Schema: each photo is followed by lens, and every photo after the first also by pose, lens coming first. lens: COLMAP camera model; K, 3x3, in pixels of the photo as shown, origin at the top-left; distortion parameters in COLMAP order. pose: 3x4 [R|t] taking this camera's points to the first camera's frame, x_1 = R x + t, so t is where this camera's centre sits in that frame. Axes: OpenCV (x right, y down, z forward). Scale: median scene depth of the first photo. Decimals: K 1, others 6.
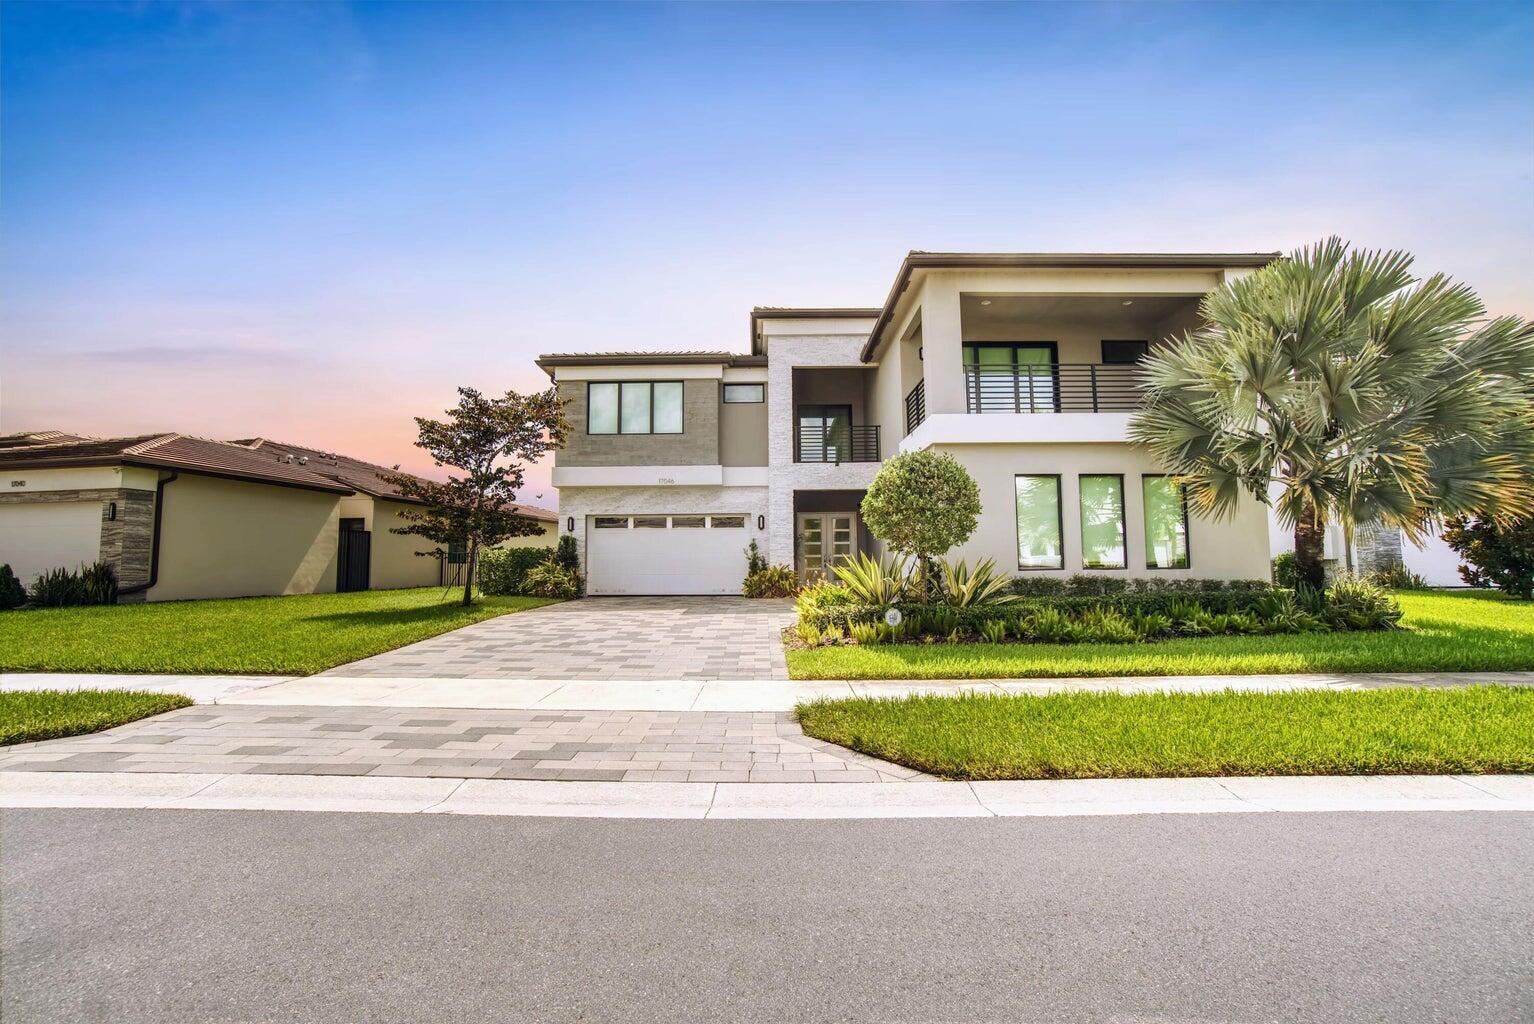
lens RADIAL K [[685.0, 0, 767.0], [0, 685.0, 512.0], [0, 0, 1]] dist [-0.000597, -0.000134]
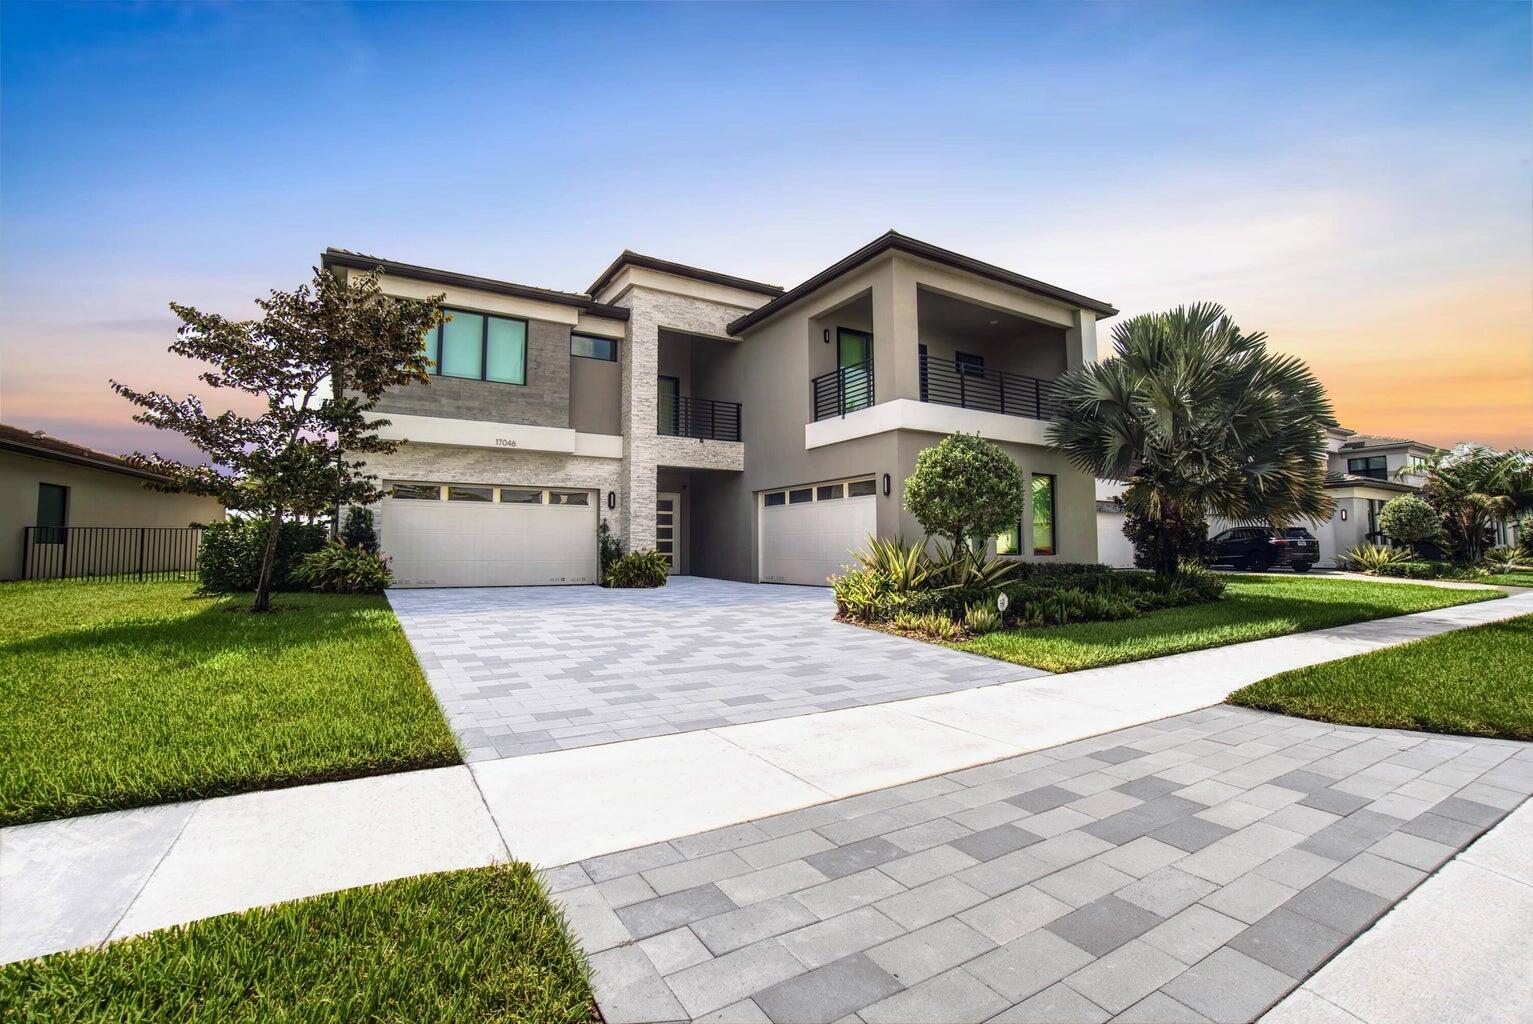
lens RADIAL K [[685.5, 0, 755.5], [0, 685.5, 507.0], [0, 0, 1]] dist [-0.029899, 0.008933]
pose [[0.855396, 0.038695, 0.516527, -0.302531], [-0.044424, 0.999012, -0.001272, 0.017124], [-0.516066, -0.021858, 0.856270, 0.173534]]
